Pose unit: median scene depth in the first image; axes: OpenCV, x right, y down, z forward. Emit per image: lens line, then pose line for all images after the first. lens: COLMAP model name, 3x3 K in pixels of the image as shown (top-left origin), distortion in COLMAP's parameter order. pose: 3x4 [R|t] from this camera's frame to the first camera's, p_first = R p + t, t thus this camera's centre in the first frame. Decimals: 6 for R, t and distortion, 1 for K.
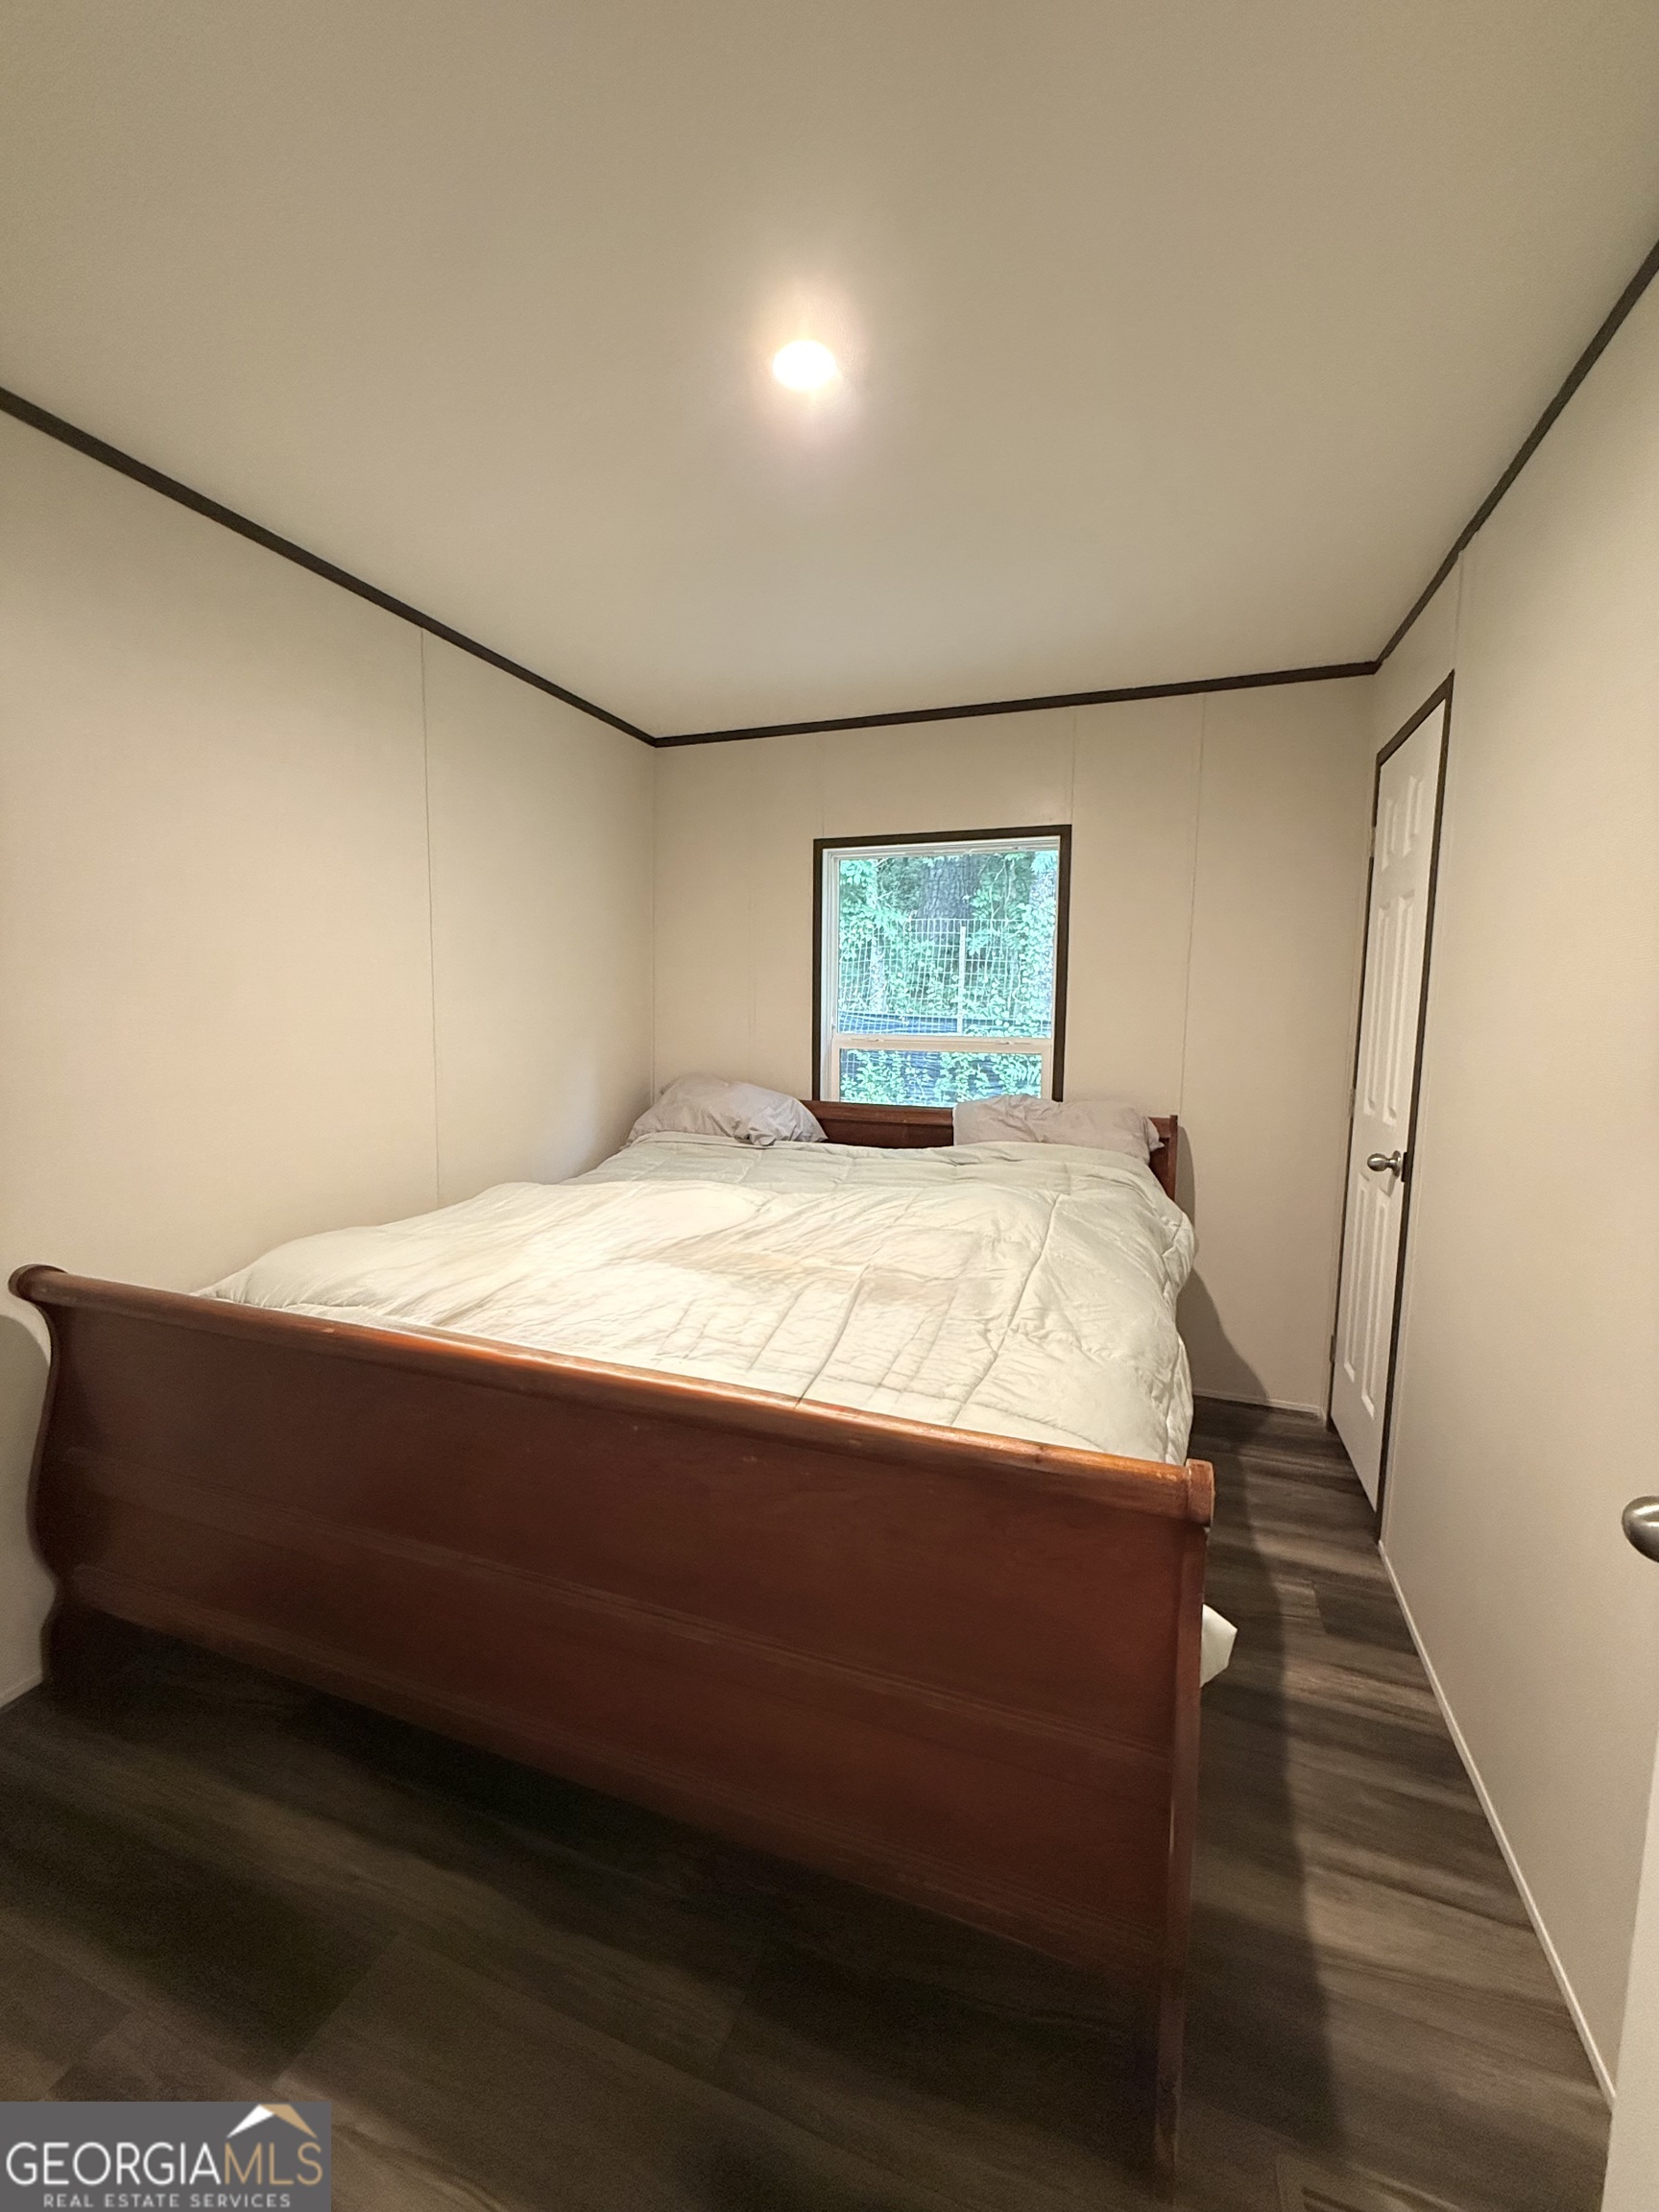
lens RADIAL K [[878.2, 0, 833.2], [0, 878.2, 1103.9], [0, 0, 1]] dist [-0.001984, 0.000731]
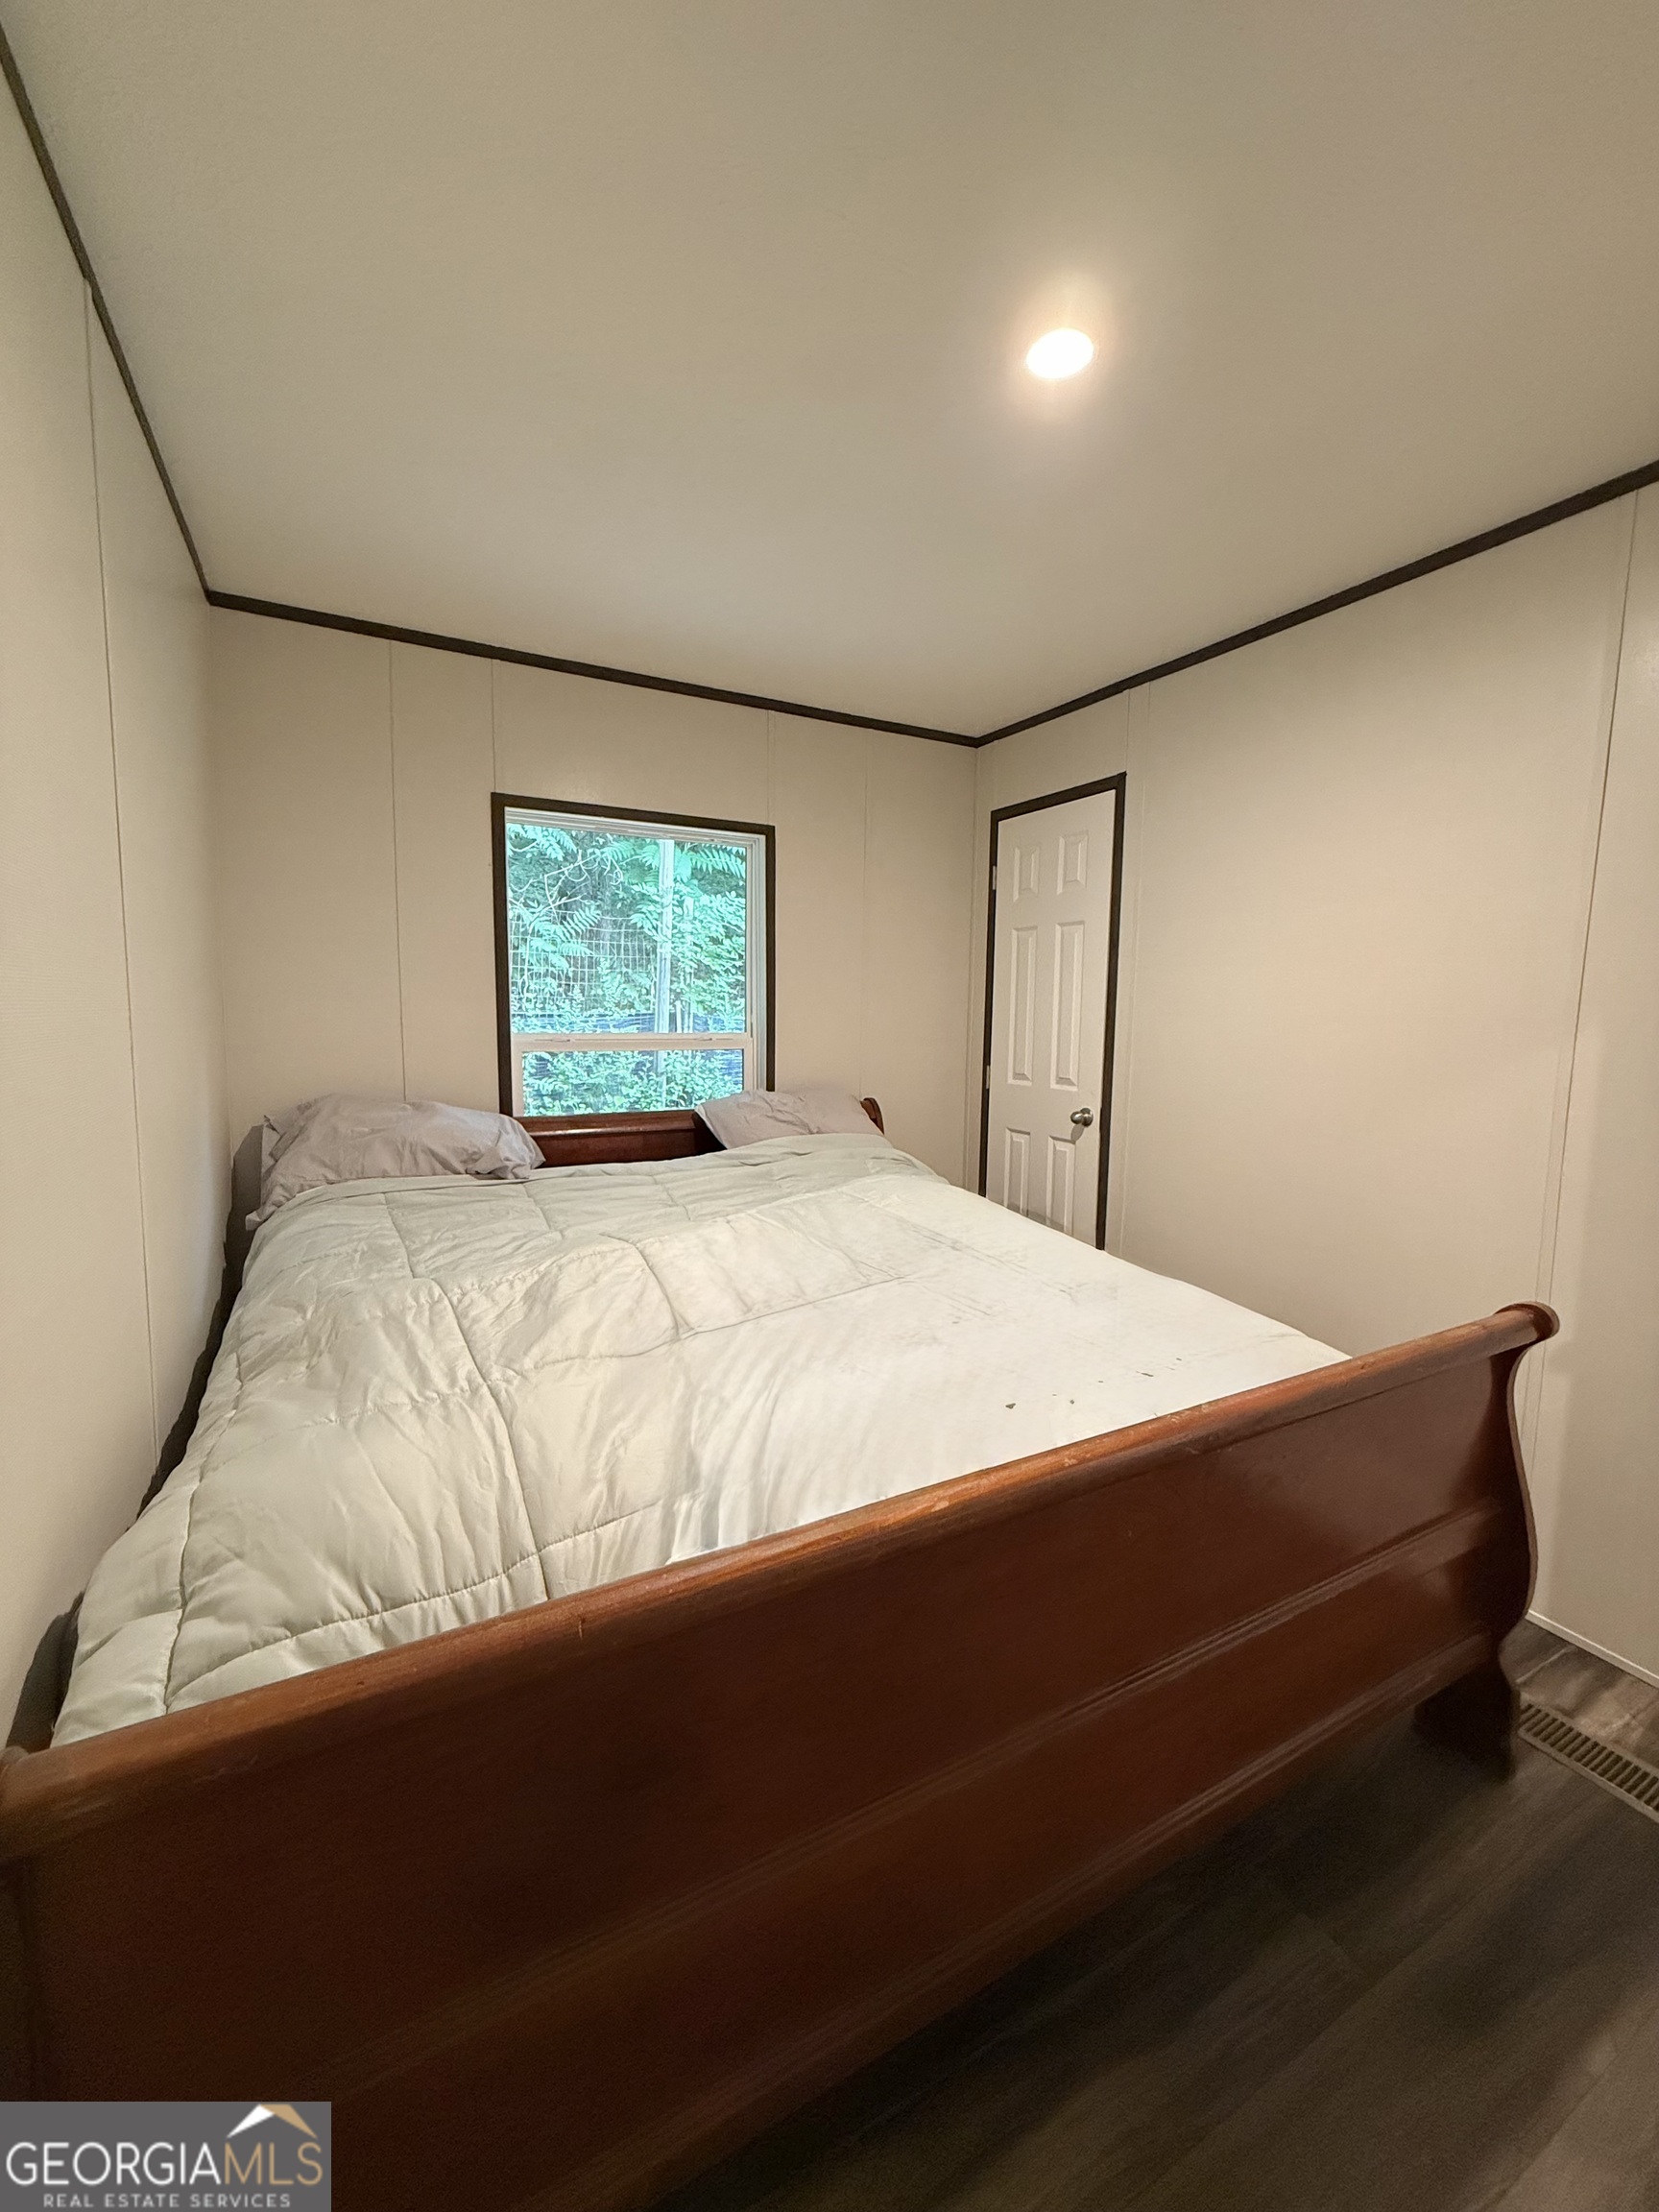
lens RADIAL K [[878.2, 0, 829.6], [0, 878.2, 1108.9], [0, 0, 1]] dist [-0.001984, 0.000731]
pose [[0.667350, -0.086532, 0.739700, -0.454186], [0.079213, 0.995840, 0.045031, -0.026881], [-0.740520, 0.028542, 0.671428, 0.254941]]
